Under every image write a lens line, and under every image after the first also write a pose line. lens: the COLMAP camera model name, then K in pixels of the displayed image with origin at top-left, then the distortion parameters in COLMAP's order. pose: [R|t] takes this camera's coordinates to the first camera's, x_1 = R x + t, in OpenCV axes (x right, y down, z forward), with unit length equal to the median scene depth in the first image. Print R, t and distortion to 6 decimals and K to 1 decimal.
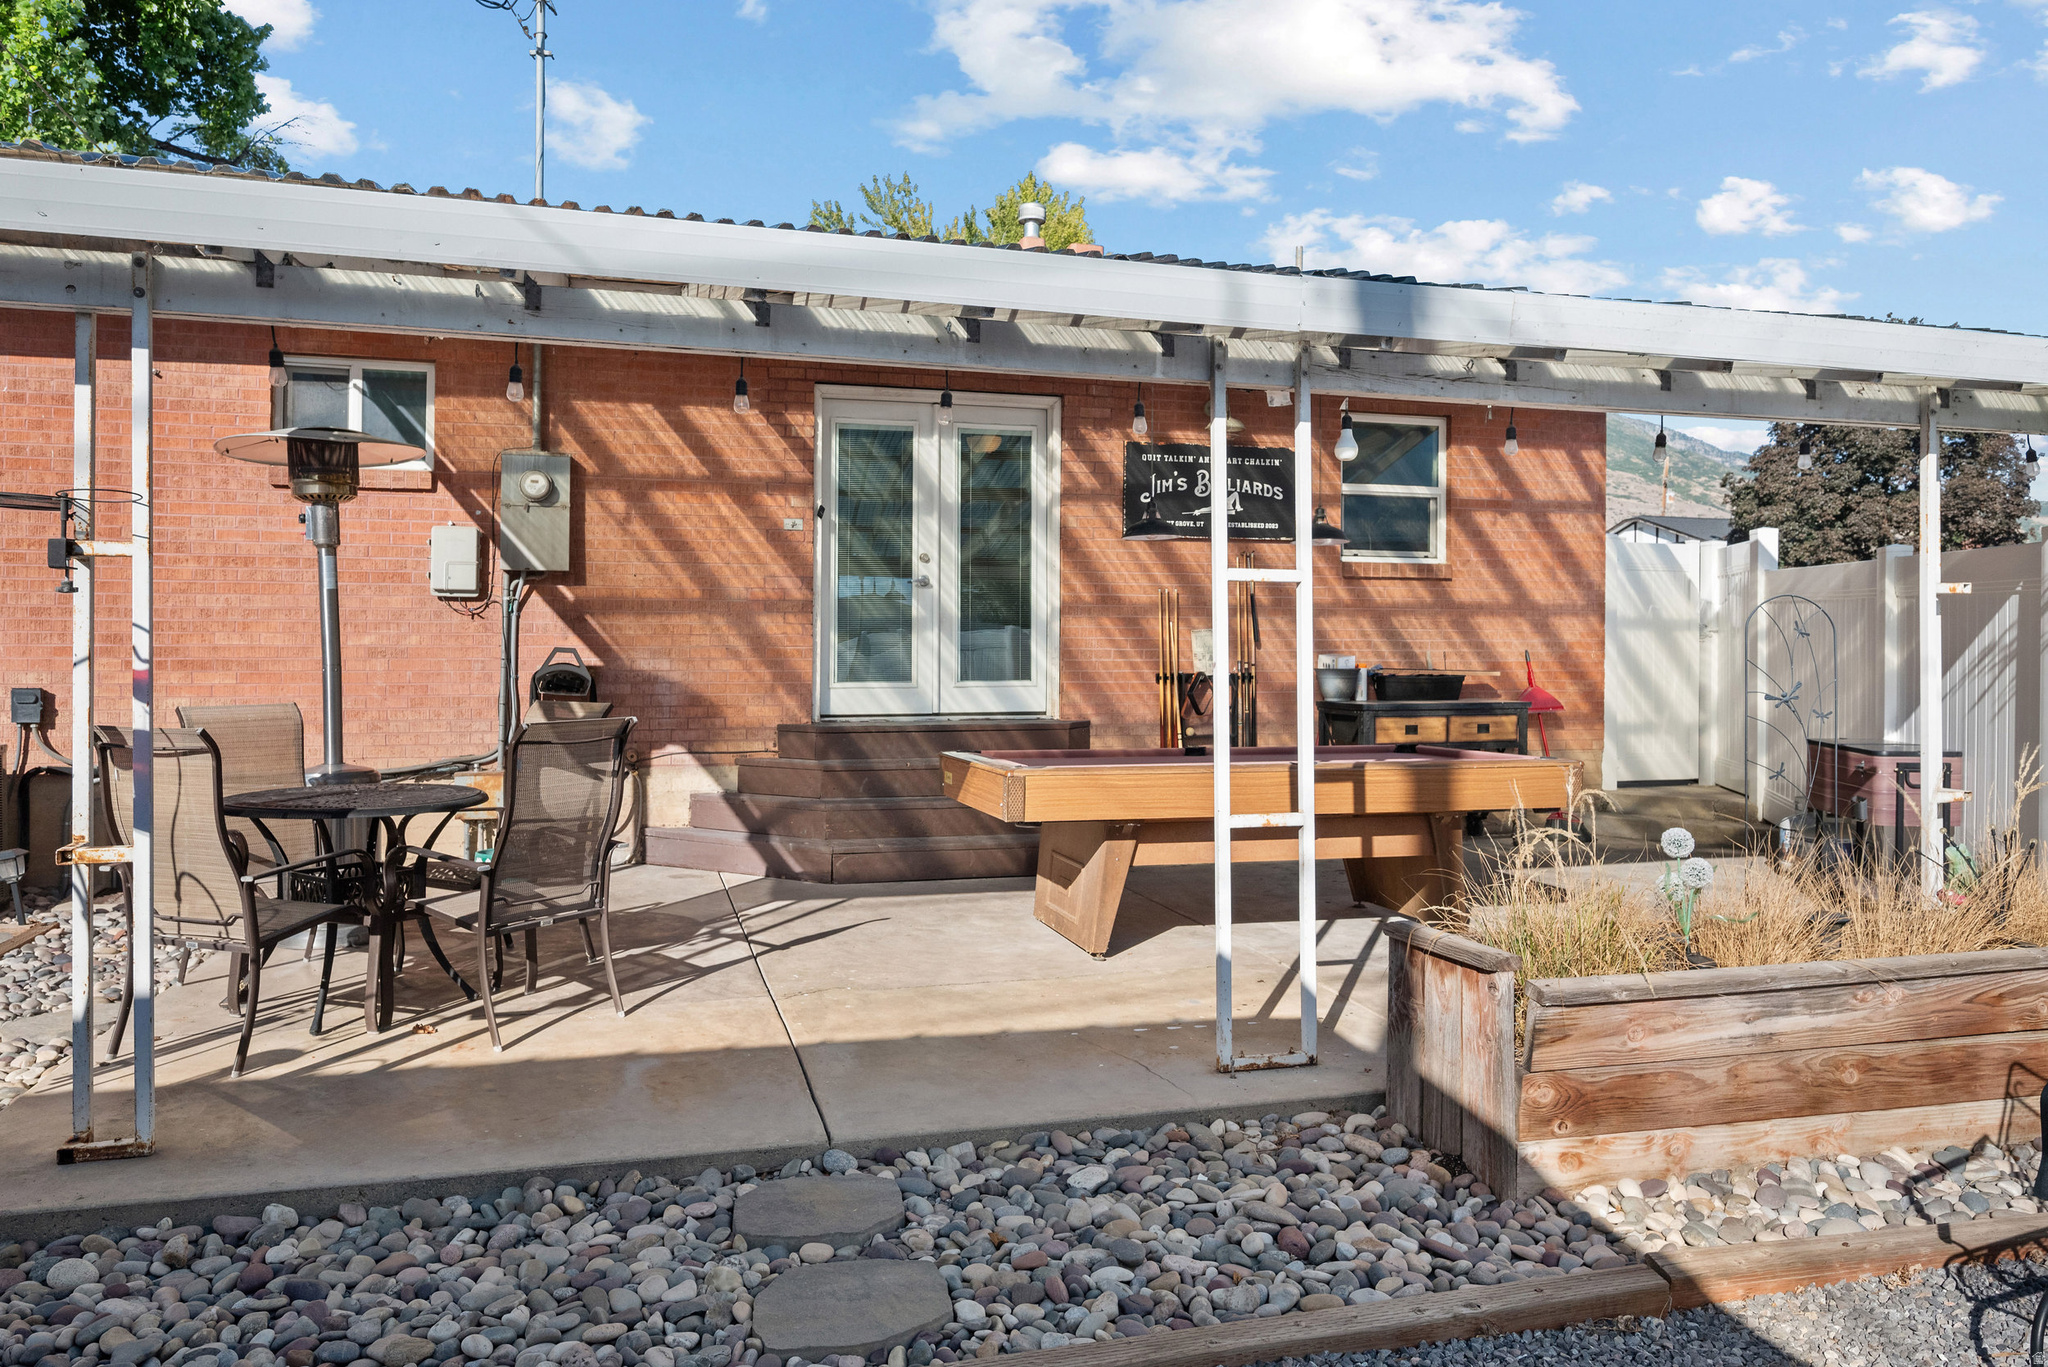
lens RADIAL K [[1399.5, 0, 1029.1], [0, 1399.5, 687.8], [0, 0, 1]] dist [0.004285, 0.004084]
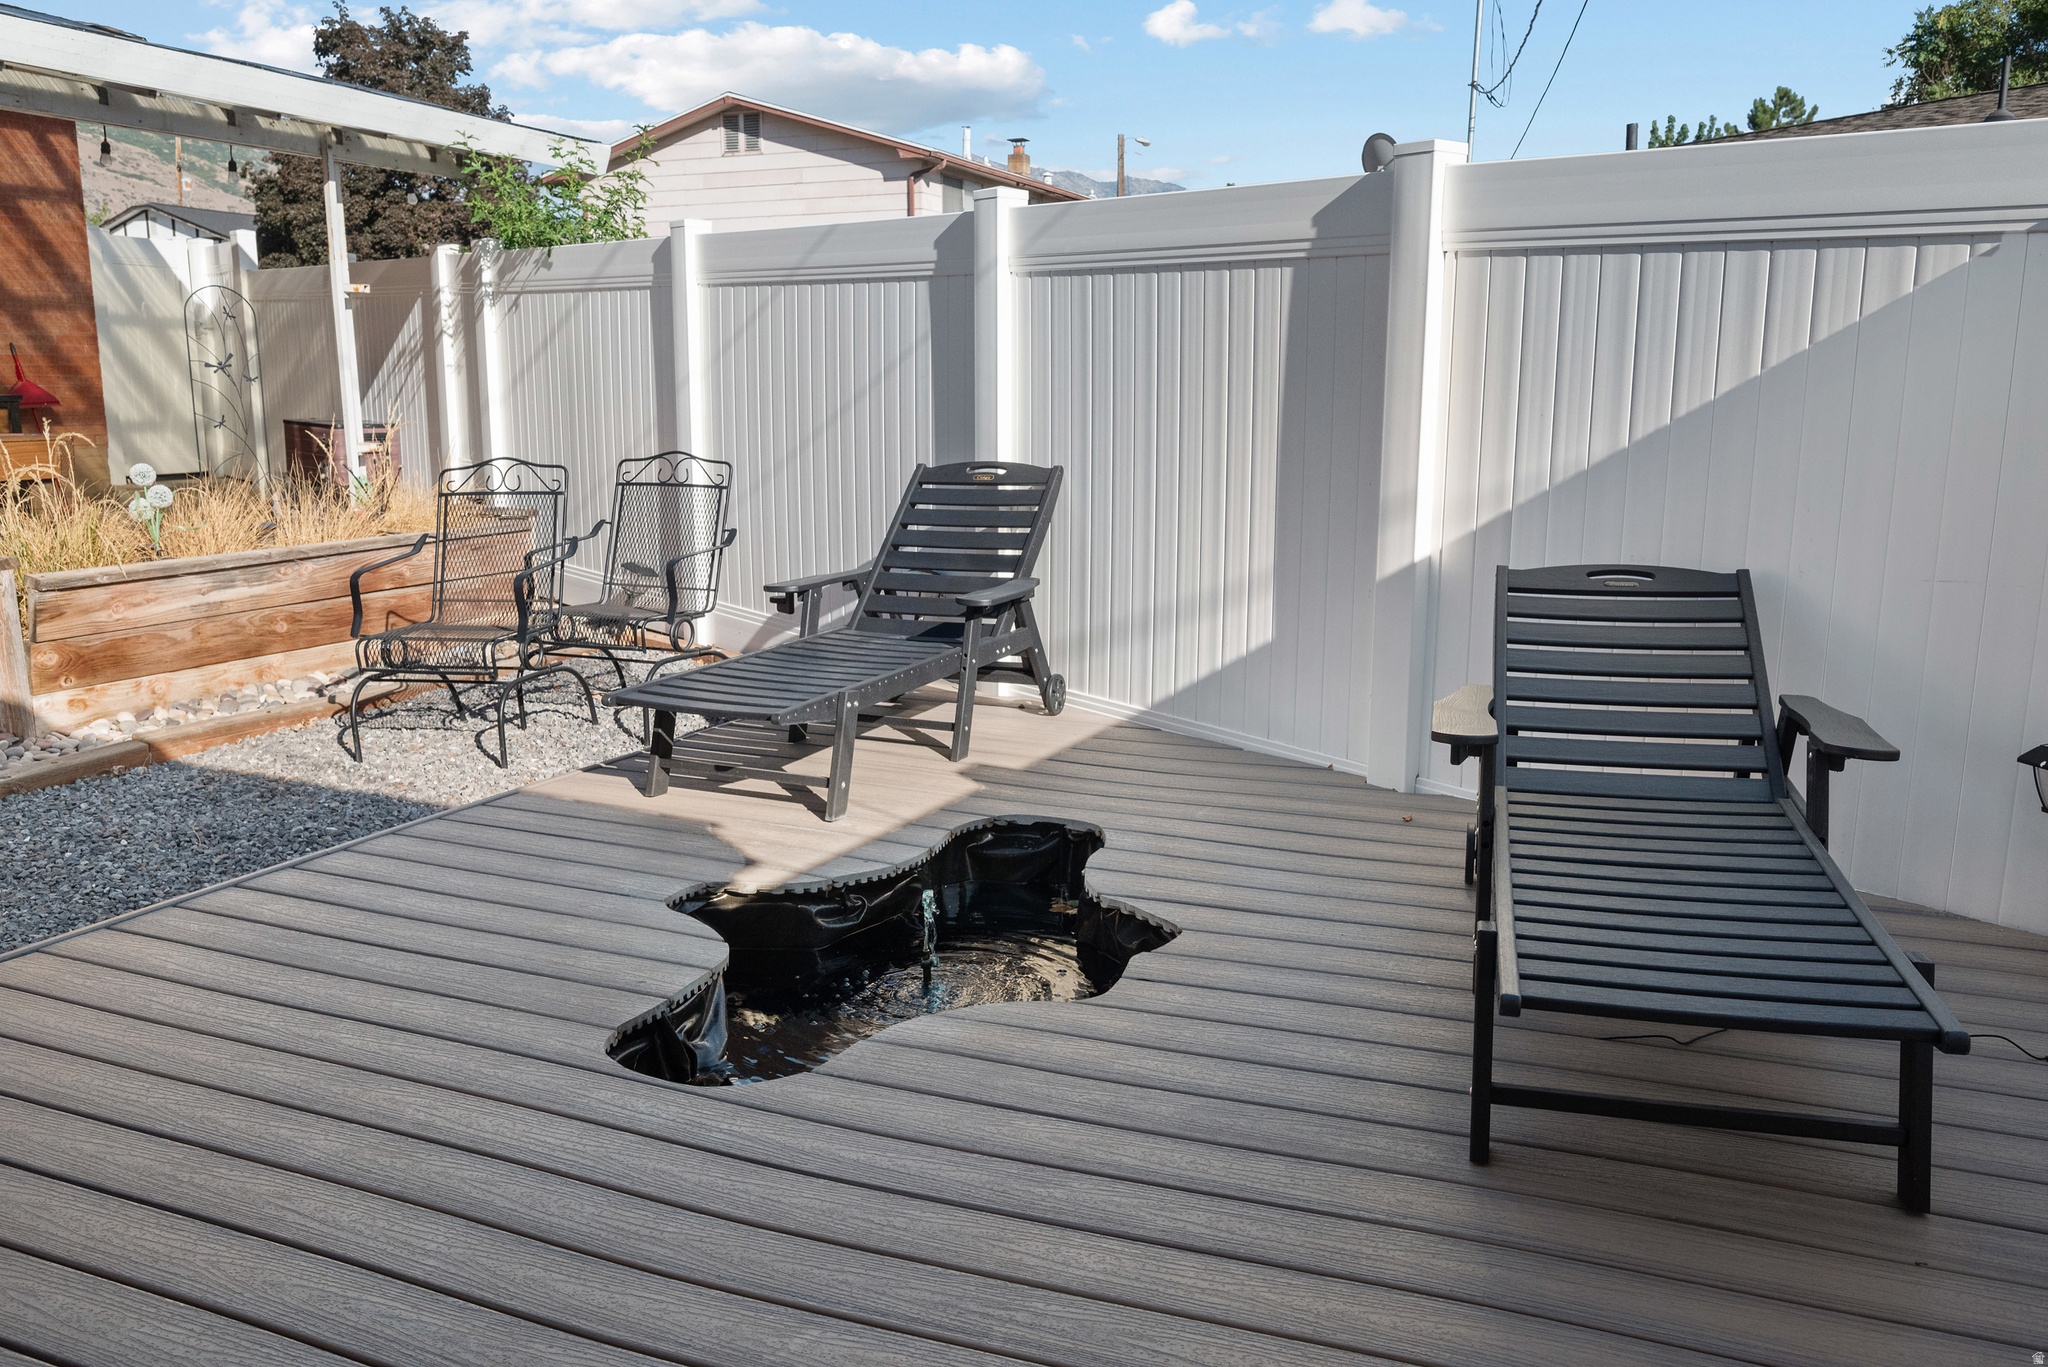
lens RADIAL K [[1588.8, 0, 1026.3], [0, 1588.8, 669.7], [0, 0, 1]] dist [-0.008937, -0.001368]
pose [[0.623116, -0.143757, 0.768804, -0.147037], [0.018685, 0.985419, 0.169117, 0.043102], [-0.781906, -0.091014, 0.616716, -0.452702]]
